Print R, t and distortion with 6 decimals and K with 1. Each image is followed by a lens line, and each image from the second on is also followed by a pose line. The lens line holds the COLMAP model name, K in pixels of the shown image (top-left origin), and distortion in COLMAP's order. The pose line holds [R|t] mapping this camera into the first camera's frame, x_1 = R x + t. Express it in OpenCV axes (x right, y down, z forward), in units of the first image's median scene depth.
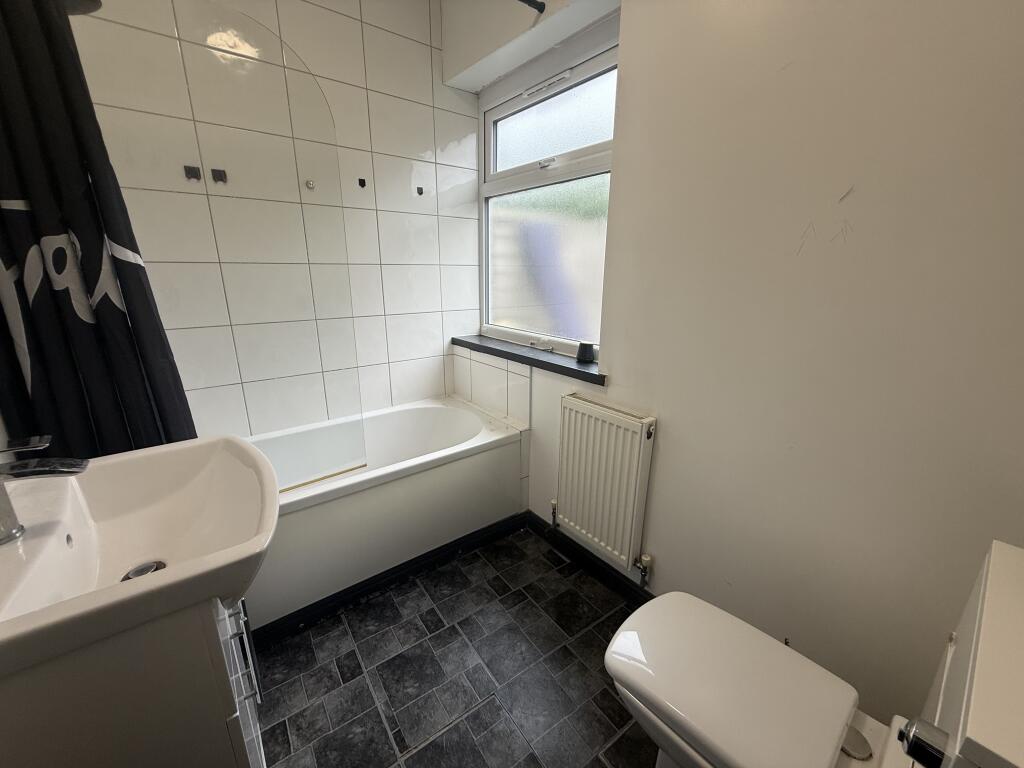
lens RADIAL K [[405.6, 0, 515.2], [0, 405.6, 386.2], [0, 0, 1]] dist [0.002545, 0.000265]
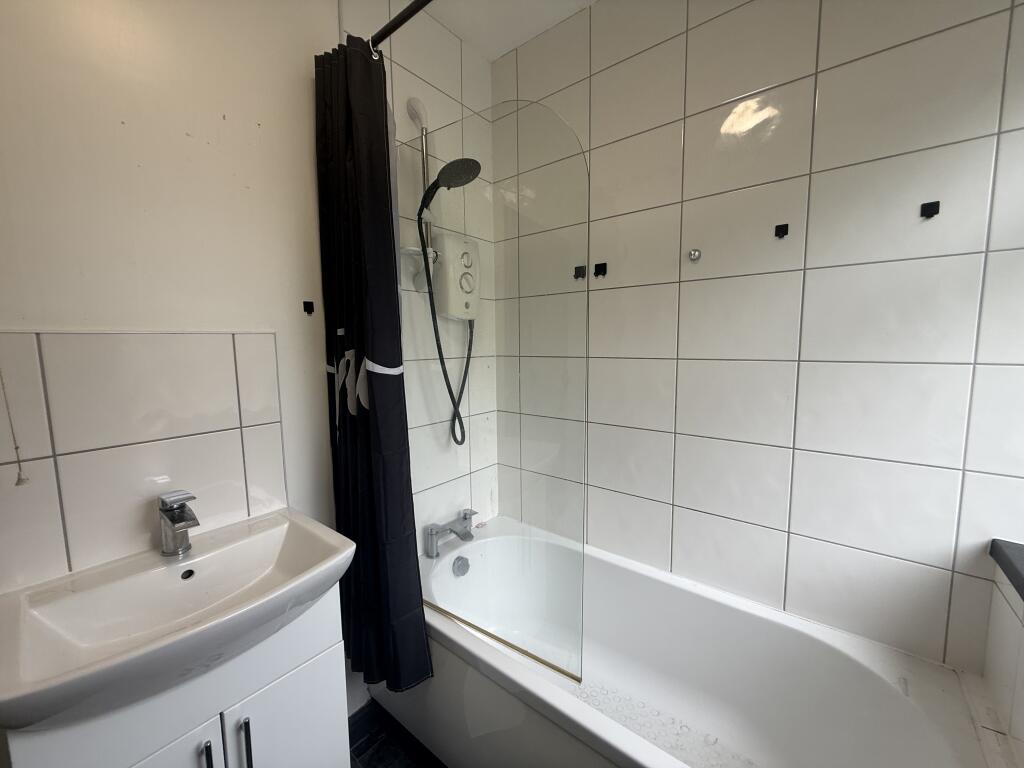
lens RADIAL K [[405.6, 0, 515.0], [0, 405.6, 381.7], [0, 0, 1]] dist [0.002545, 0.000265]
pose [[0.233621, 0.083060, -0.968774, 0.143683], [-0.261125, 0.965102, 0.019775, -0.199565], [0.936608, 0.248352, 0.247157, 0.555707]]
